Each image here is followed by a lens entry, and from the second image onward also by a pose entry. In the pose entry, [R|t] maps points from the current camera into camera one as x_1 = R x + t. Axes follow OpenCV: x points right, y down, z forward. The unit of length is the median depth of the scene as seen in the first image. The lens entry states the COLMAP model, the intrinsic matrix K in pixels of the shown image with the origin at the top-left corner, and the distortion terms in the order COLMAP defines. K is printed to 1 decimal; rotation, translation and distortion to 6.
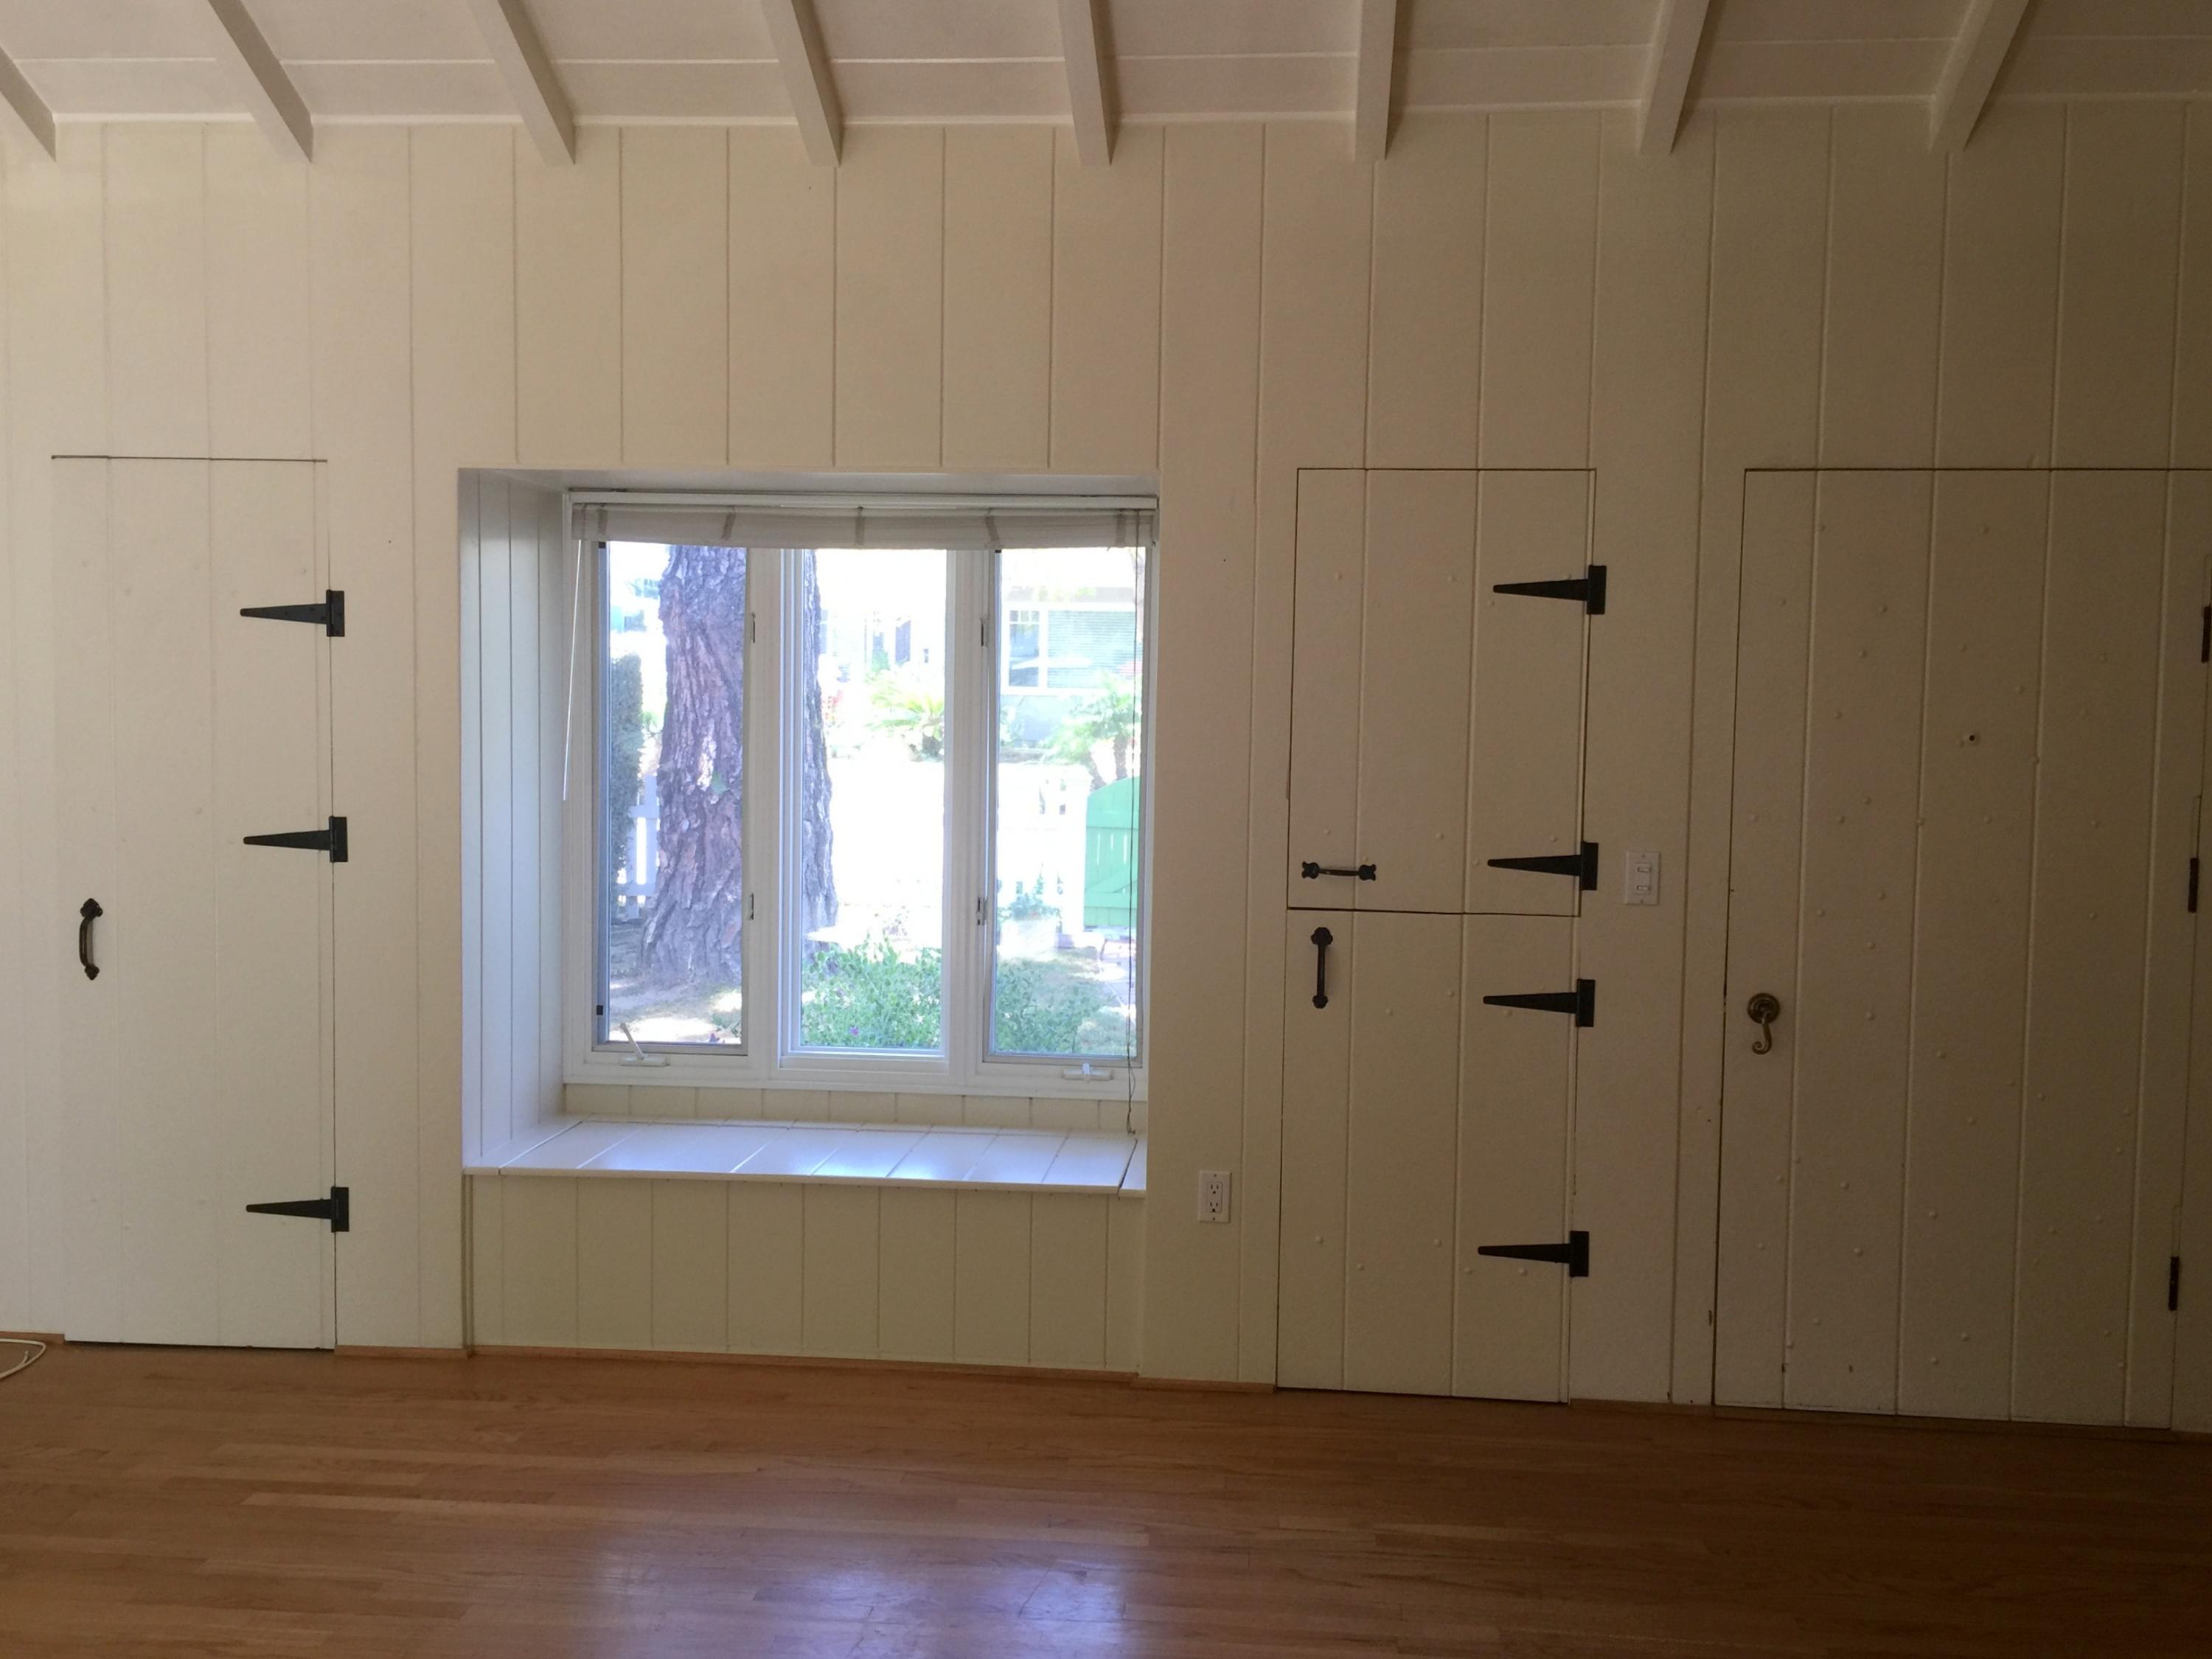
lens RADIAL K [[1943.3, 0, 1105.1], [0, 1943.3, 813.3], [0, 0, 1]] dist [0.104950, -0.144650]
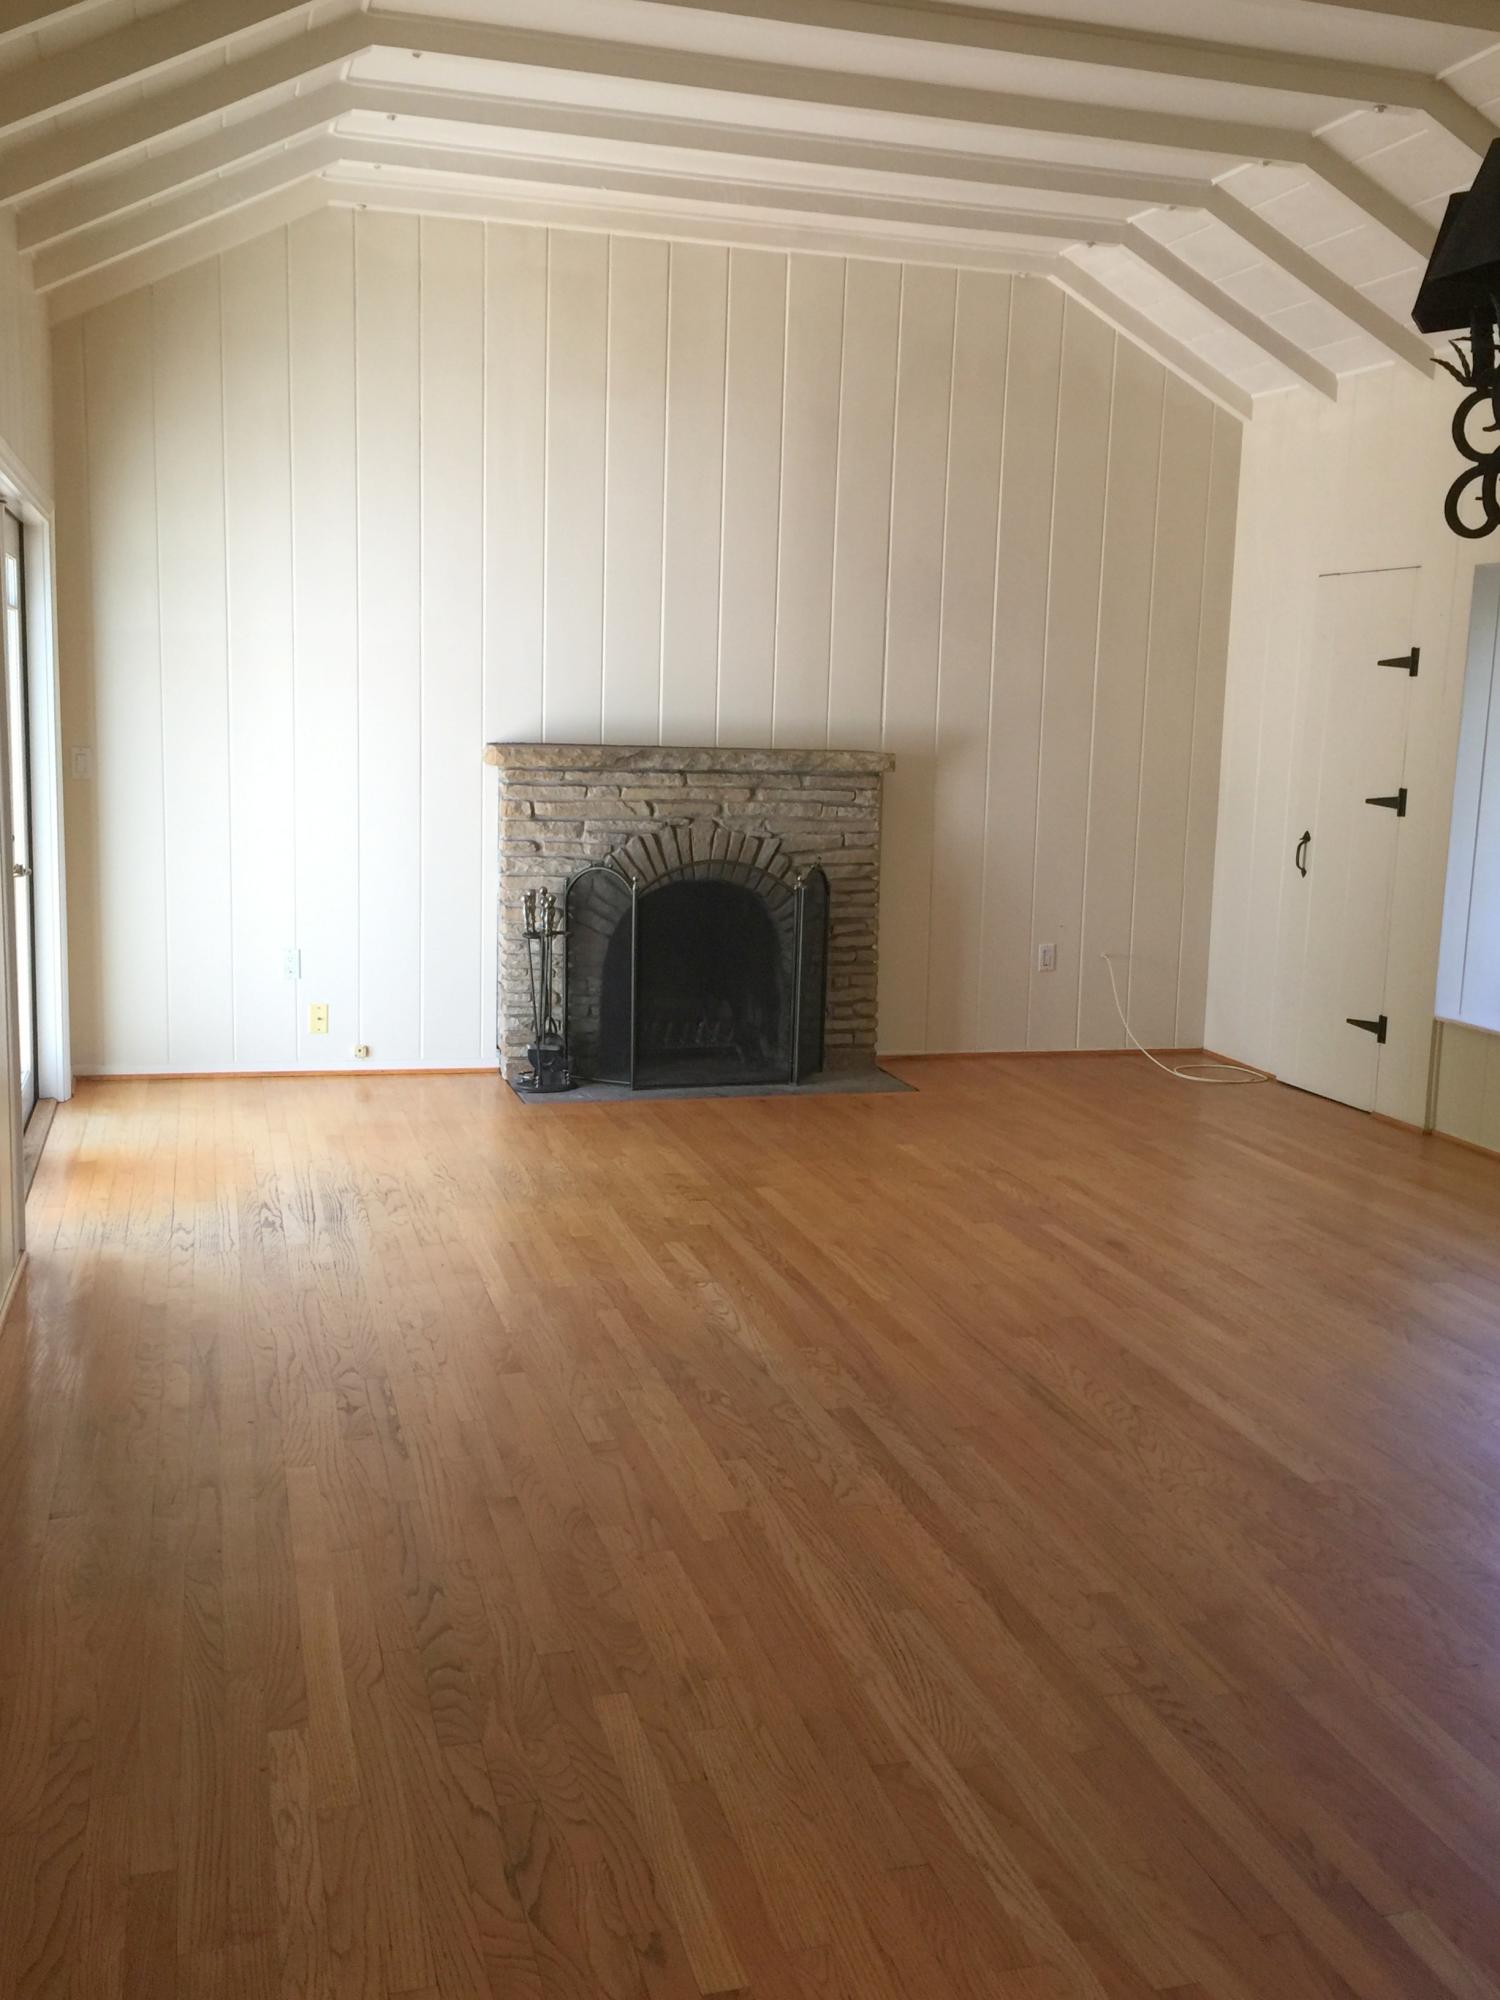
lens RADIAL K [[1849.2, 0, 748.2], [0, 1849.2, 955.9], [0, 0, 1]] dist [0.093944, -0.113607]
pose [[0.354439, 0.121974, -0.927090, 0.934795], [-0.078646, 0.991831, 0.100425, 0.028601], [0.931766, 0.037317, 0.361136, -0.057793]]
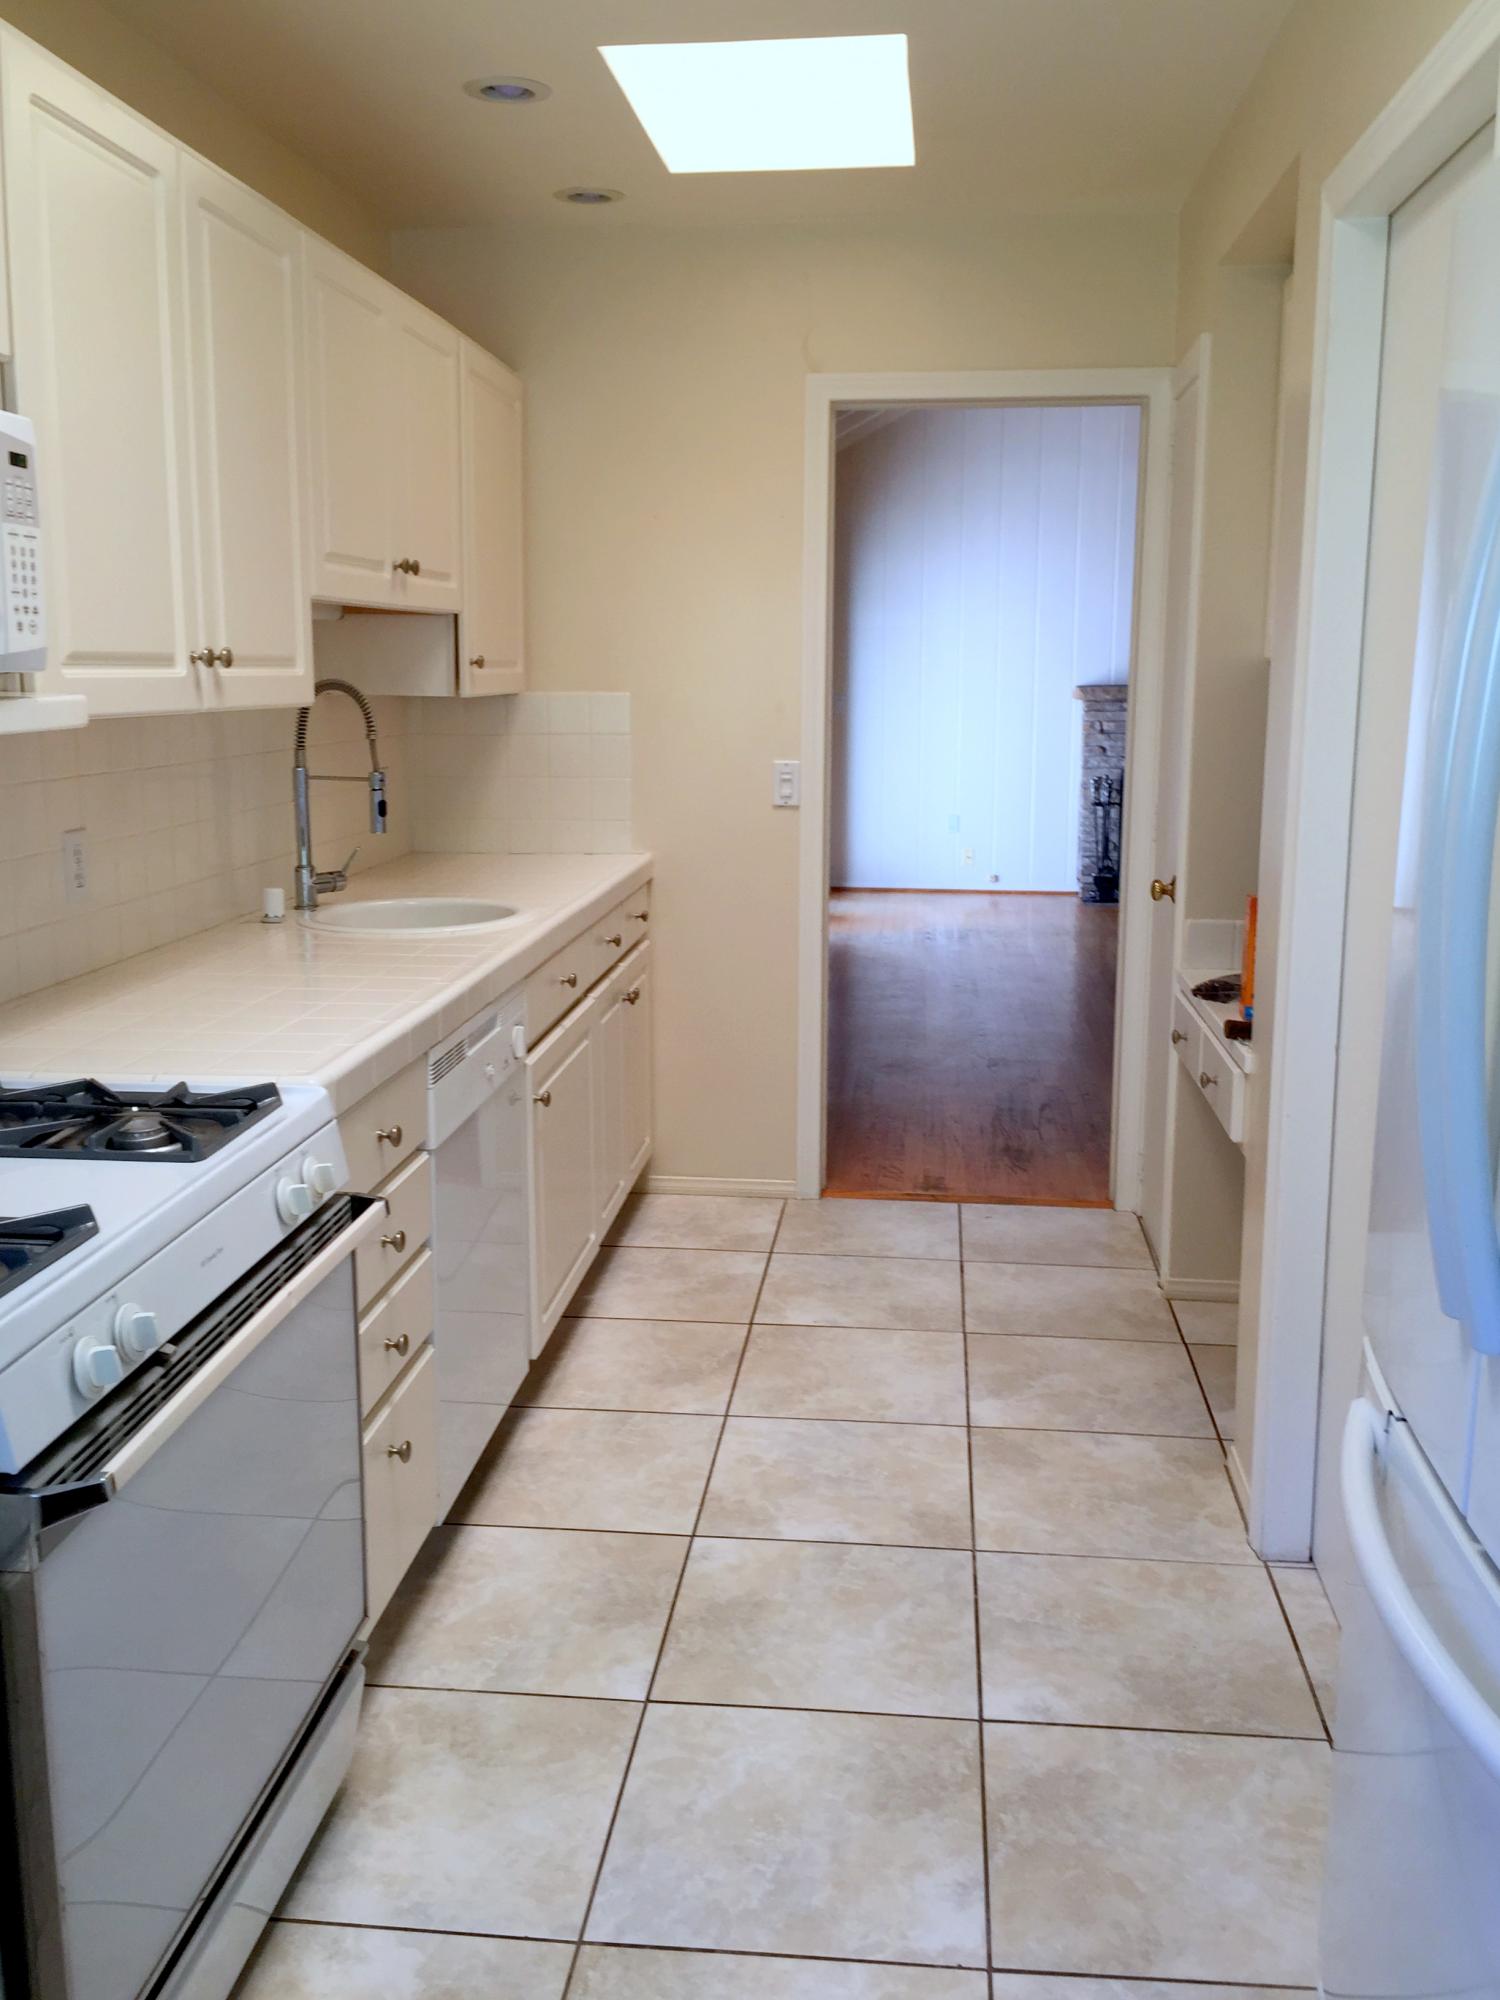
lens RADIAL K [[1757.0, 0, 741.1], [0, 1757.0, 967.7], [0, 0, 1]] dist [0.104950, -0.144650]
pose [[-0.020590, 0.152954, -0.988019, 1.913693], [-0.060292, 0.986240, 0.153935, 0.063683], [0.997968, 0.062739, -0.011085, -0.111509]]
